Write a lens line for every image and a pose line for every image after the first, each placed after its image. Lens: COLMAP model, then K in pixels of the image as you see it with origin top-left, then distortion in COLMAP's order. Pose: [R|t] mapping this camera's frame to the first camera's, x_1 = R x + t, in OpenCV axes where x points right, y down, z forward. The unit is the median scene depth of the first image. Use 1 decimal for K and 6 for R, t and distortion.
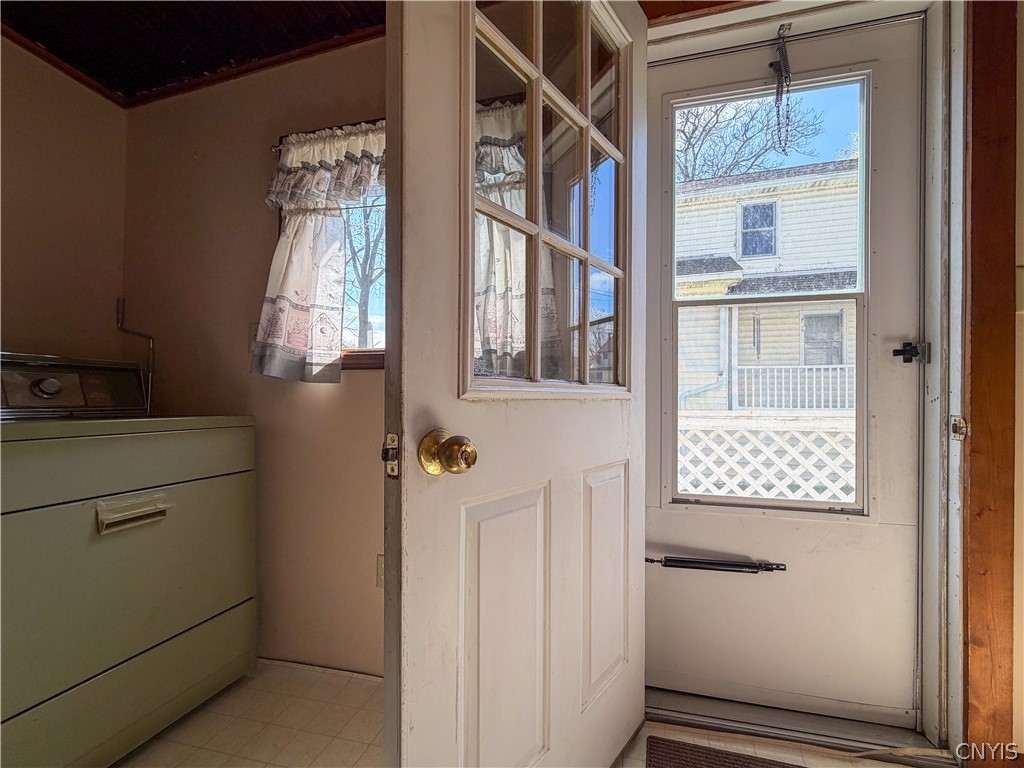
lens RADIAL K [[409.1, 0, 515.4], [0, 409.1, 400.6], [0, 0, 1]] dist [-0.001470, 0.000044]
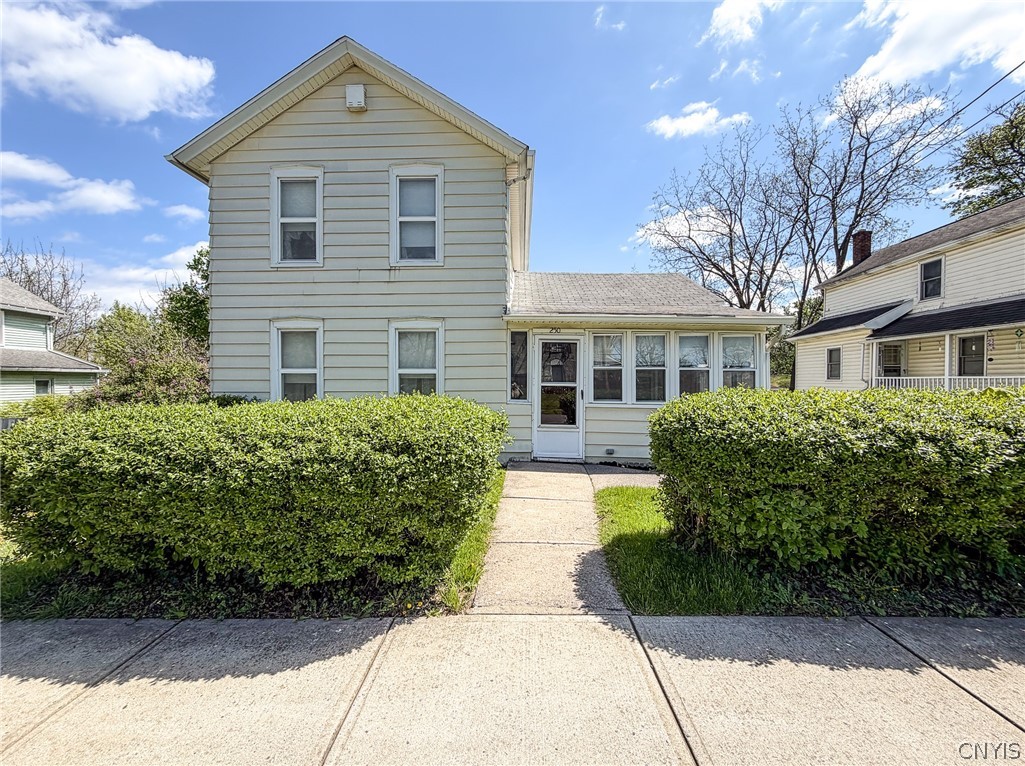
lens RADIAL K [[409.5, 0, 513.0], [0, 409.5, 379.4], [0, 0, 1]] dist [-0.001470, 0.000044]
pose [[0.253590, -0.005090, -0.967298, 1.640376], [0.000978, 0.999987, -0.005006, -0.059868], [0.967311, 0.000323, 0.253591, -0.804823]]
